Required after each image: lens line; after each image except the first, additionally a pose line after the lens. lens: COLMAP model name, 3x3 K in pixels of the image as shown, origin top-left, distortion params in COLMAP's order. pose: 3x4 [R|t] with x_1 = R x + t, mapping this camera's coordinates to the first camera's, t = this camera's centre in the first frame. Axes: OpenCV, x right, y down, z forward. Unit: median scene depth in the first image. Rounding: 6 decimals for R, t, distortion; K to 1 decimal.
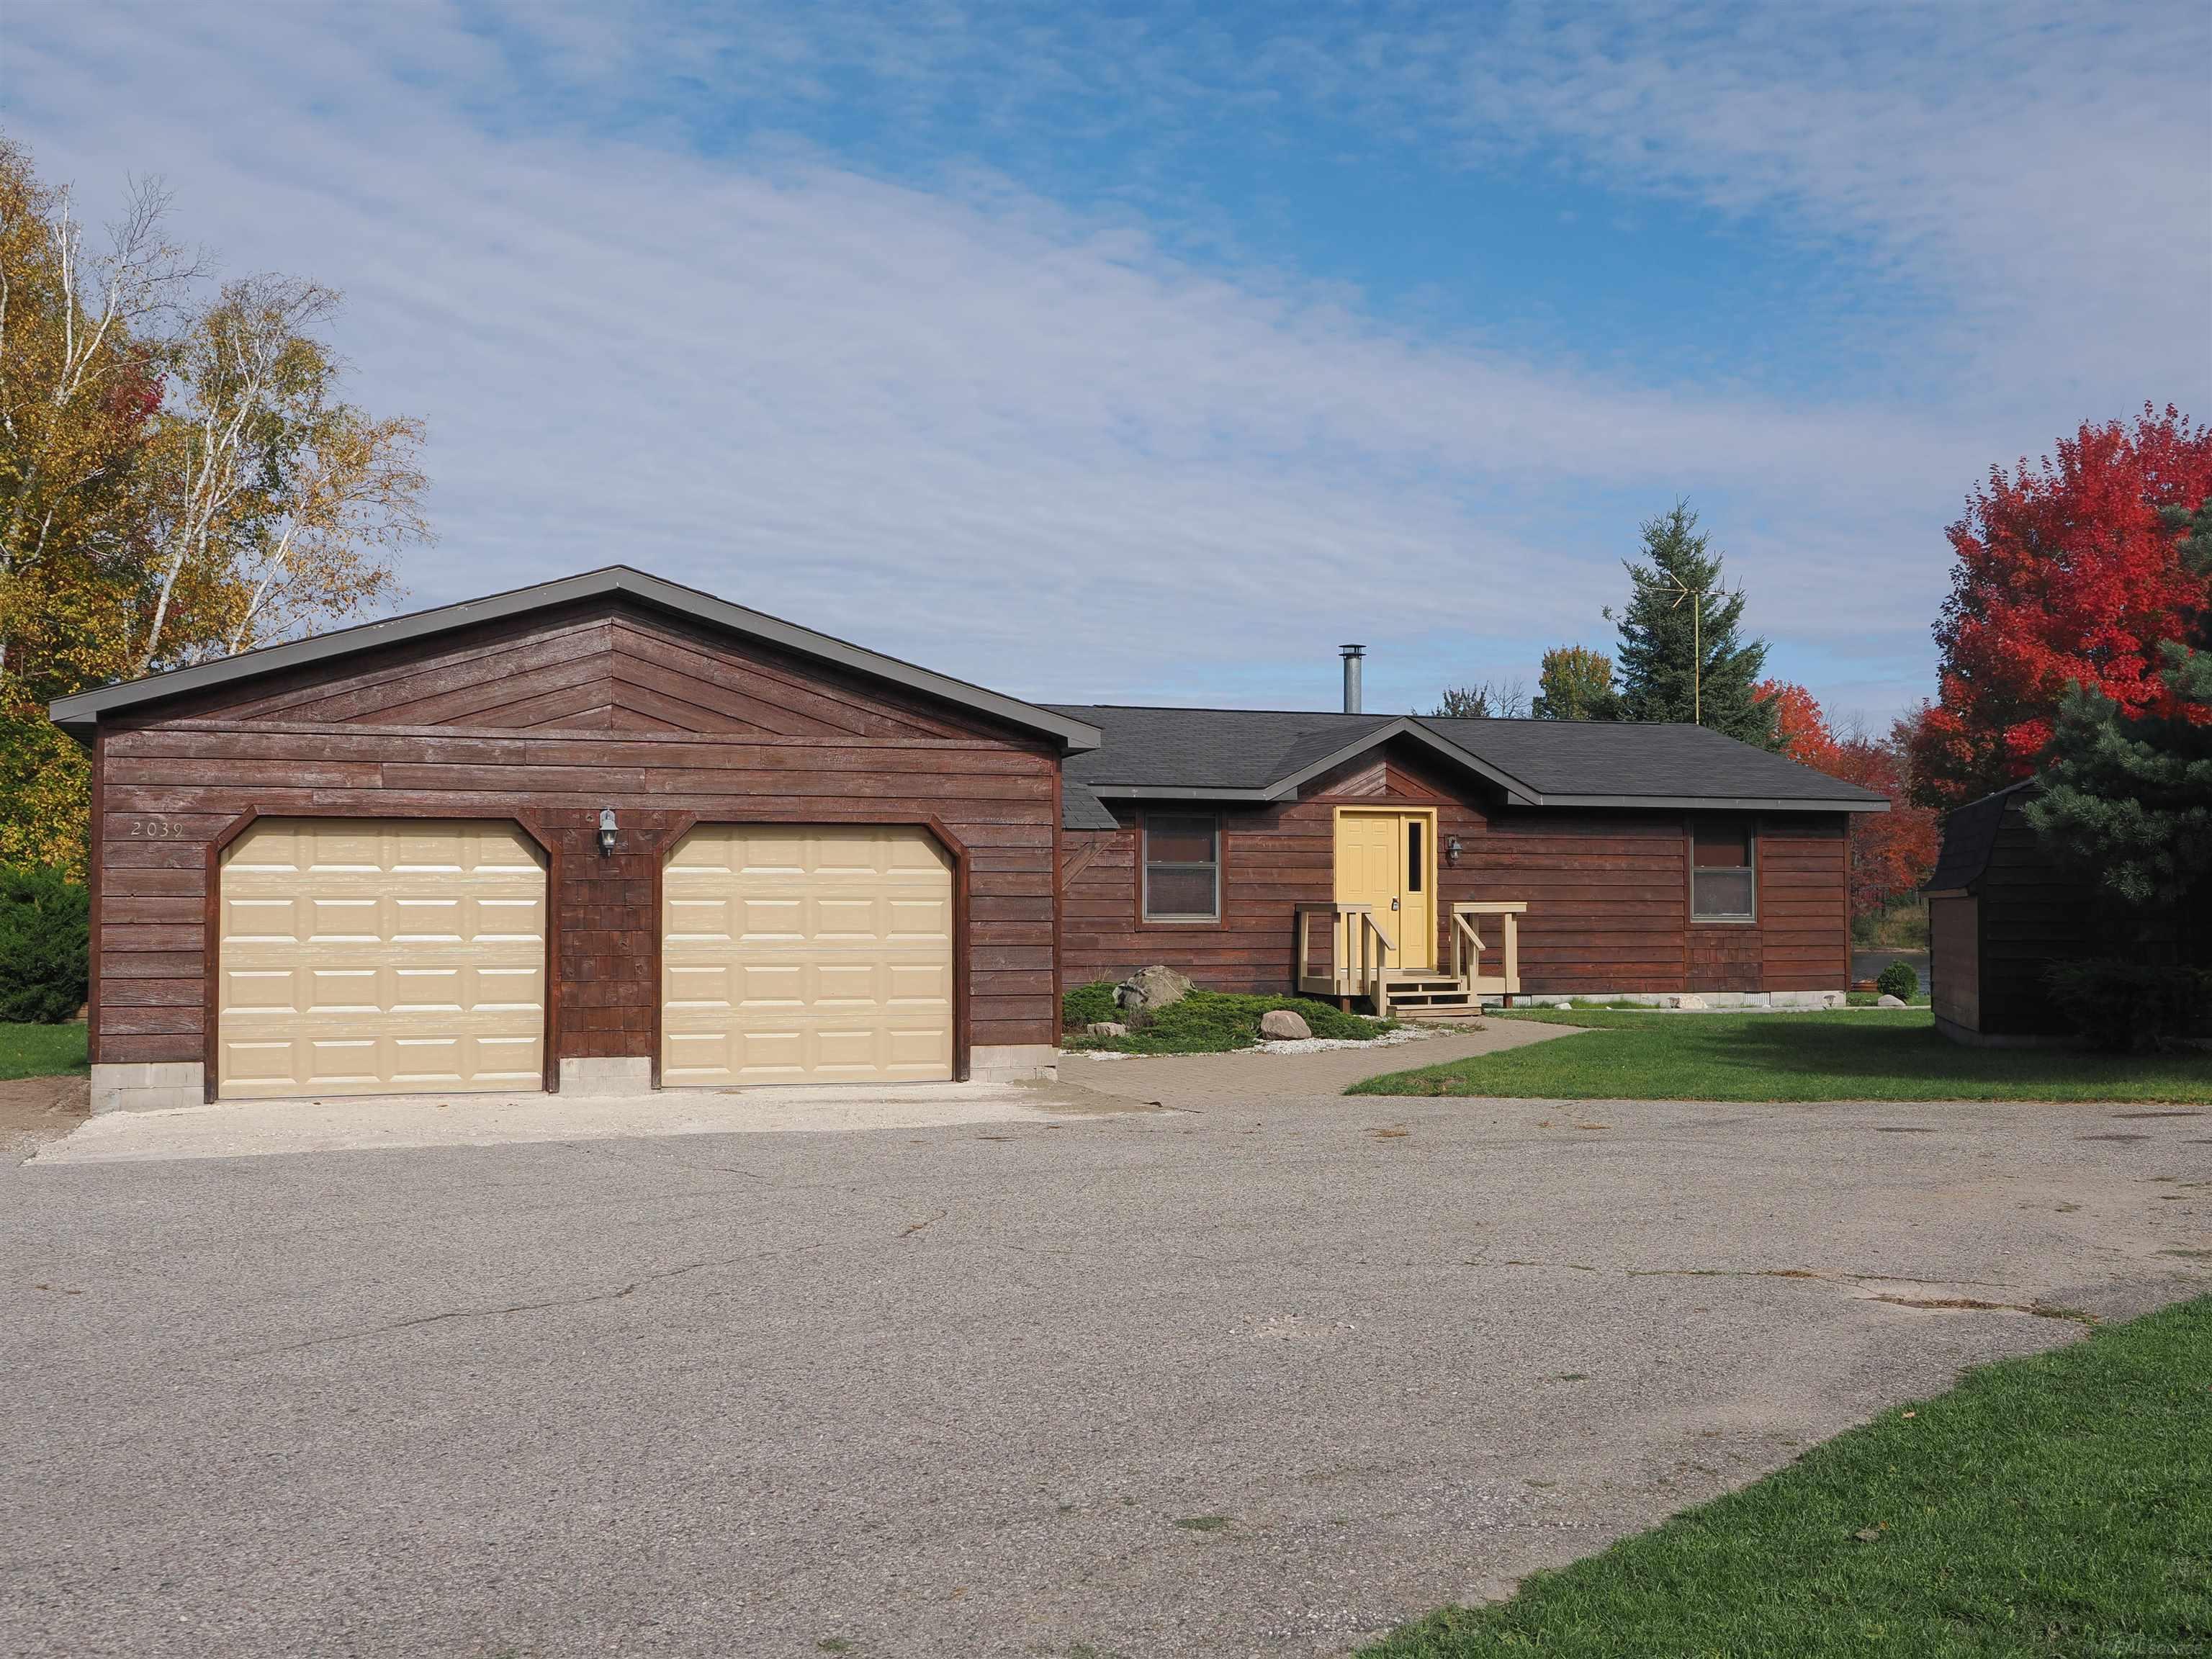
lens RADIAL K [[2317.8, 0, 1112.2], [0, 2317.8, 846.7], [0, 0, 1]] dist [0.012404, -0.011404]
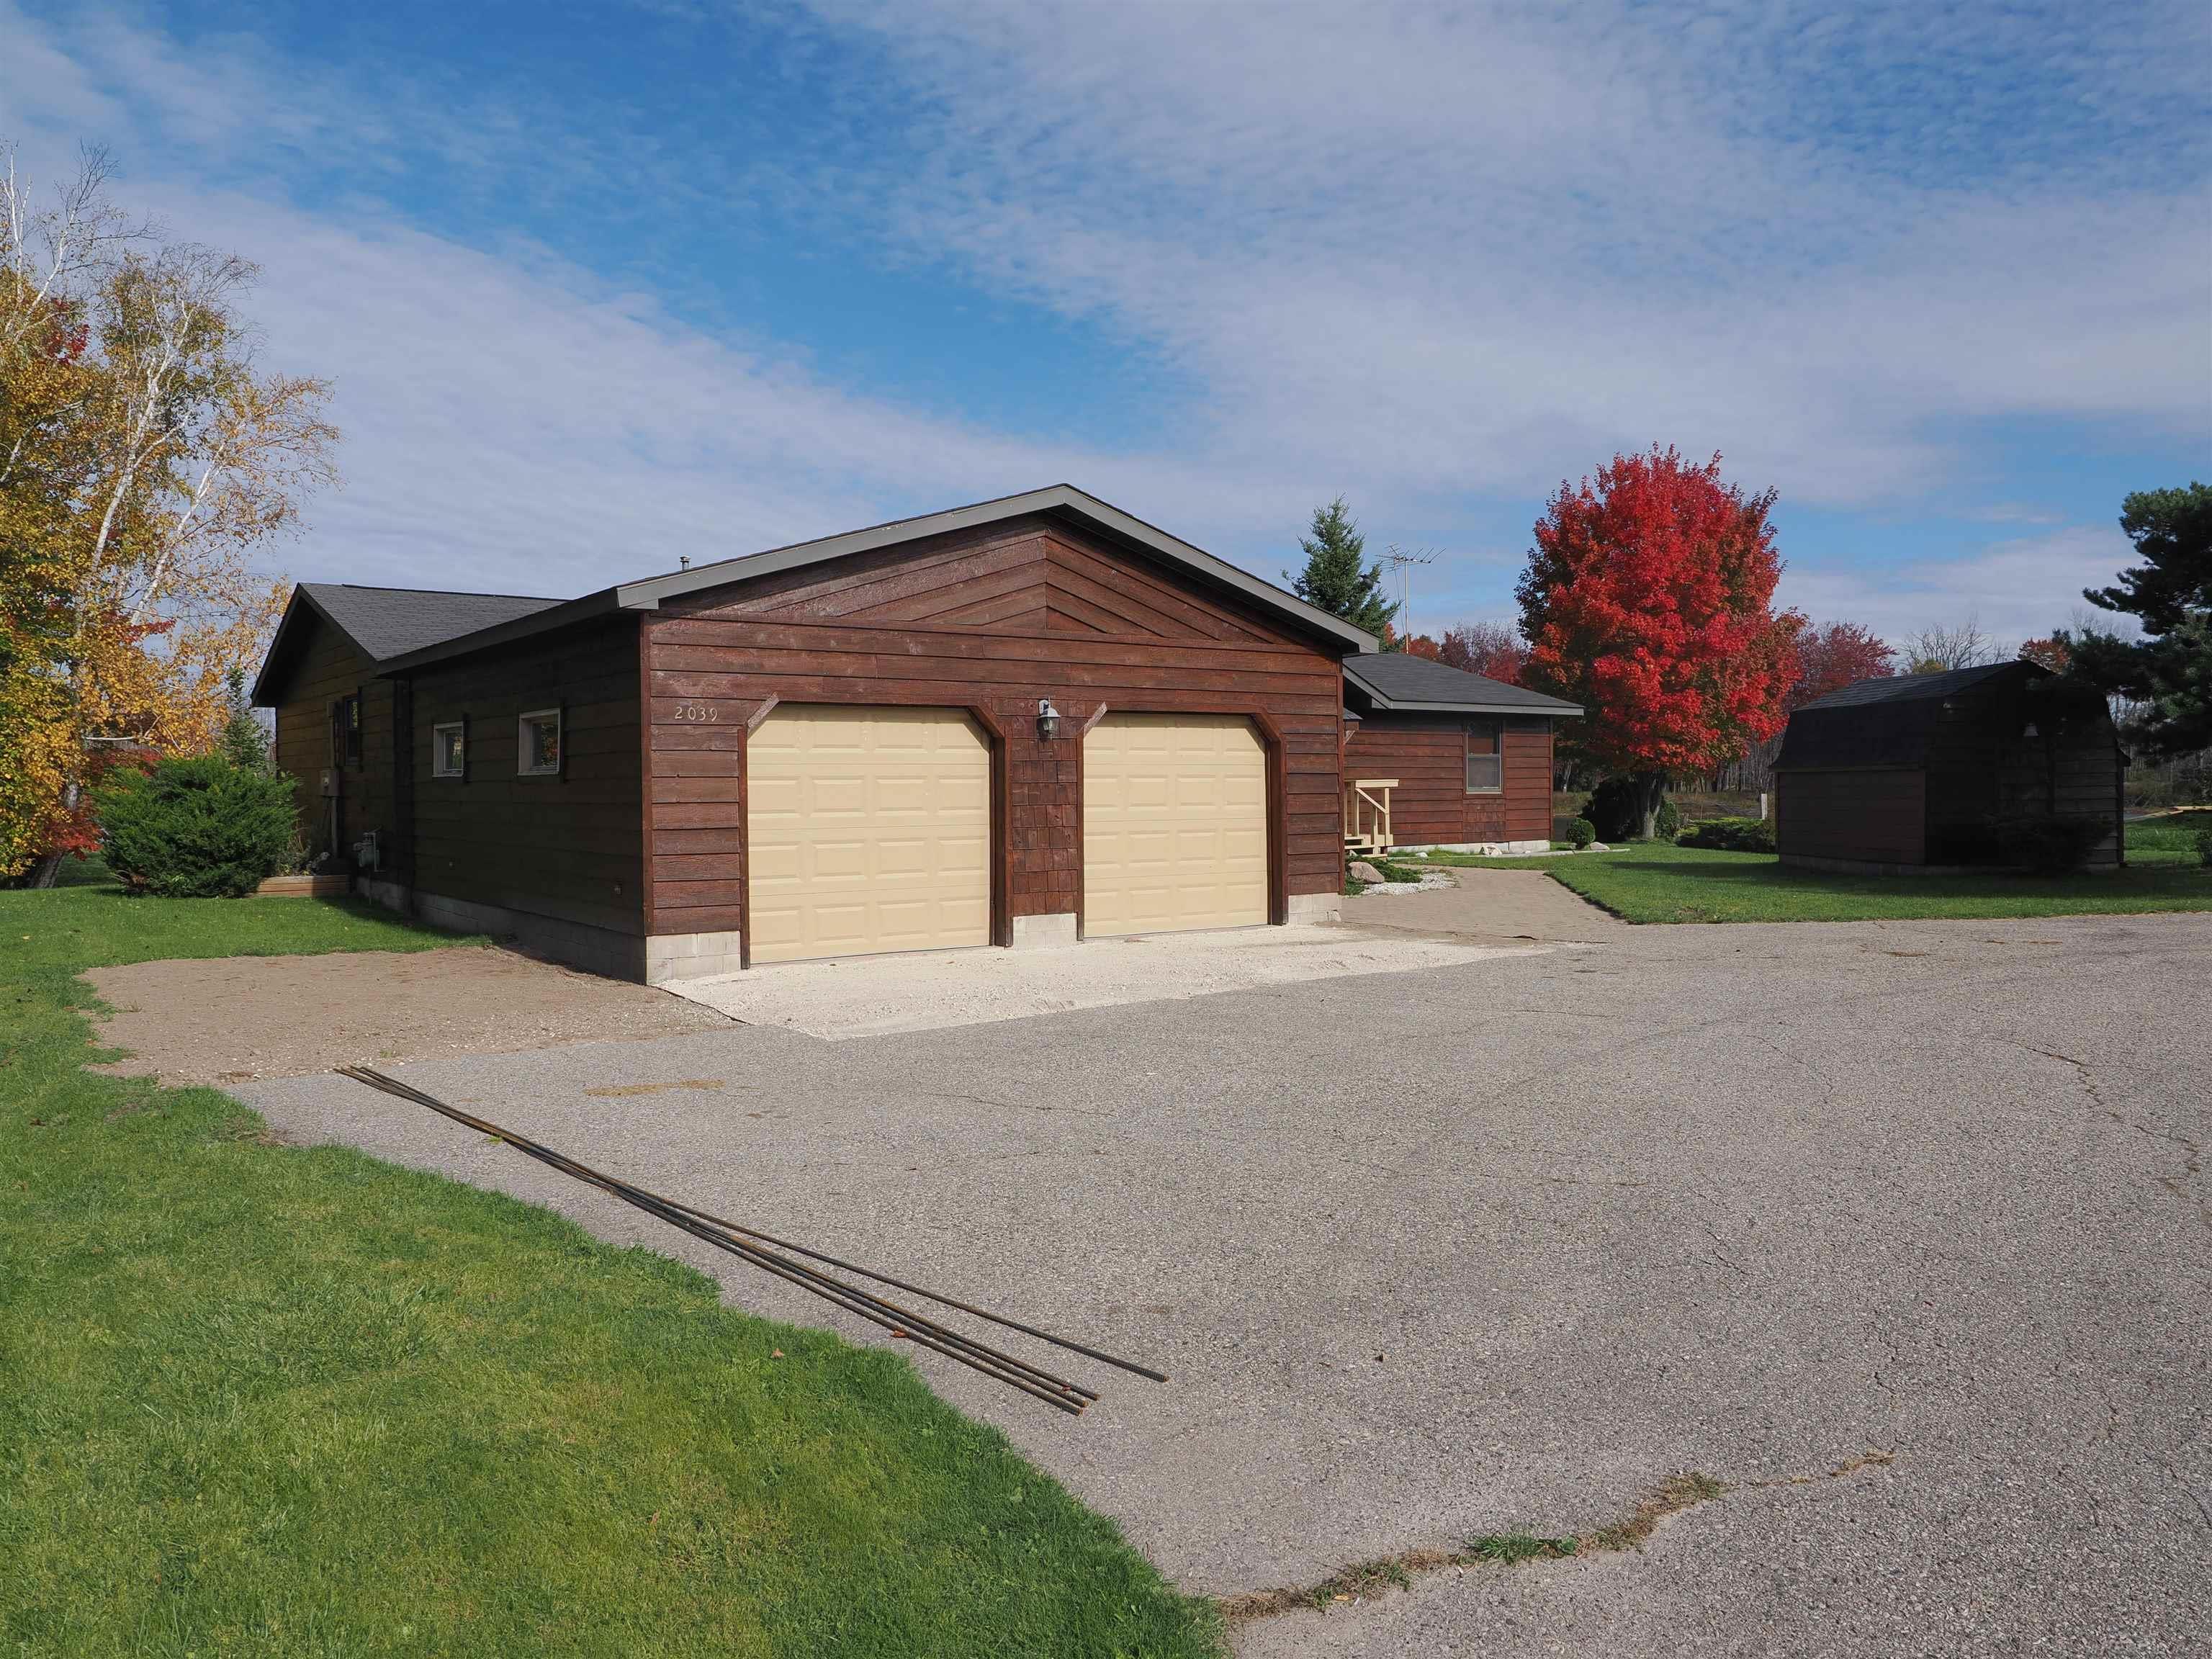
lens RADIAL K [[1600.7, 0, 1106.0], [0, 1600.7, 829.5], [0, 0, 1]] dist [-0.008793, 0.005797]
pose [[0.956563, -0.015639, 0.291105, -0.263660], [0.000650, 0.998672, 0.051519, 0.004705], [-0.291524, -0.049092, 0.955303, 0.145873]]
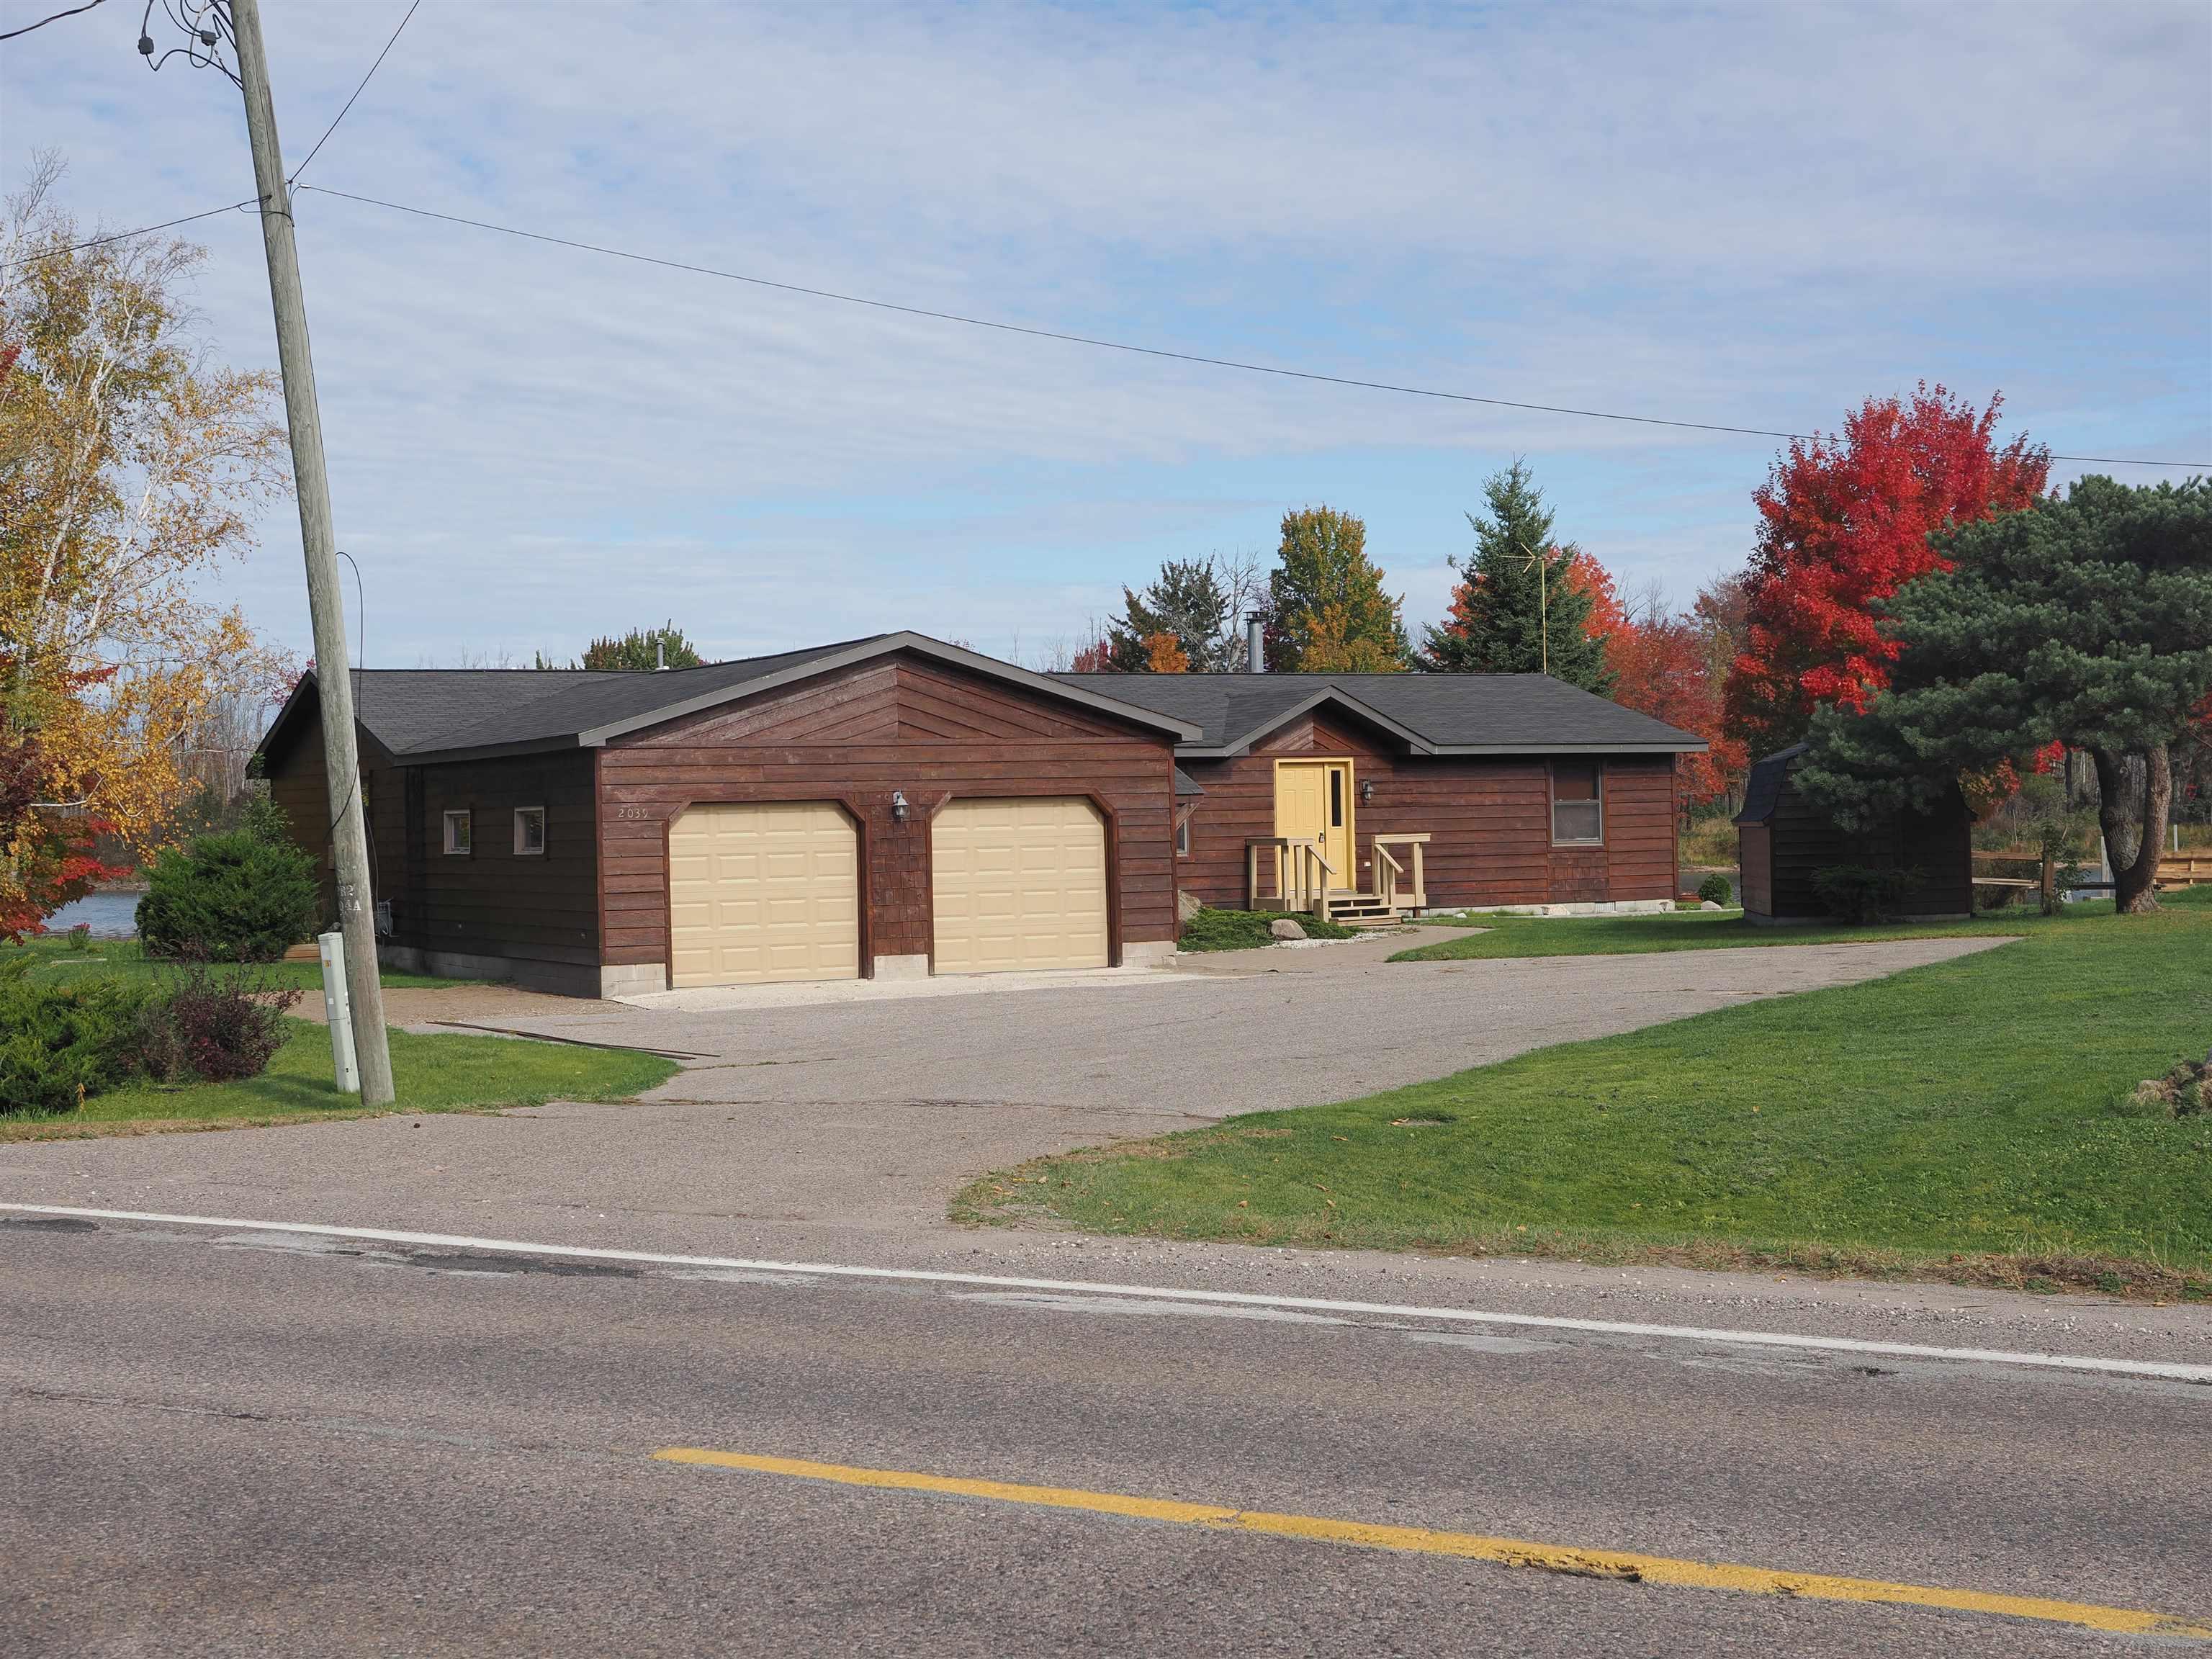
lens RADIAL K [[3148.9, 0, 1099.7], [0, 3148.9, 976.5], [0, 0, 1]] dist [-0.045657, 0.344452]
pose [[0.990244, -0.030274, 0.136015, -0.232132], [0.020456, 0.997121, 0.073016, -0.026965], [-0.137833, -0.069521, 0.988012, -0.660762]]
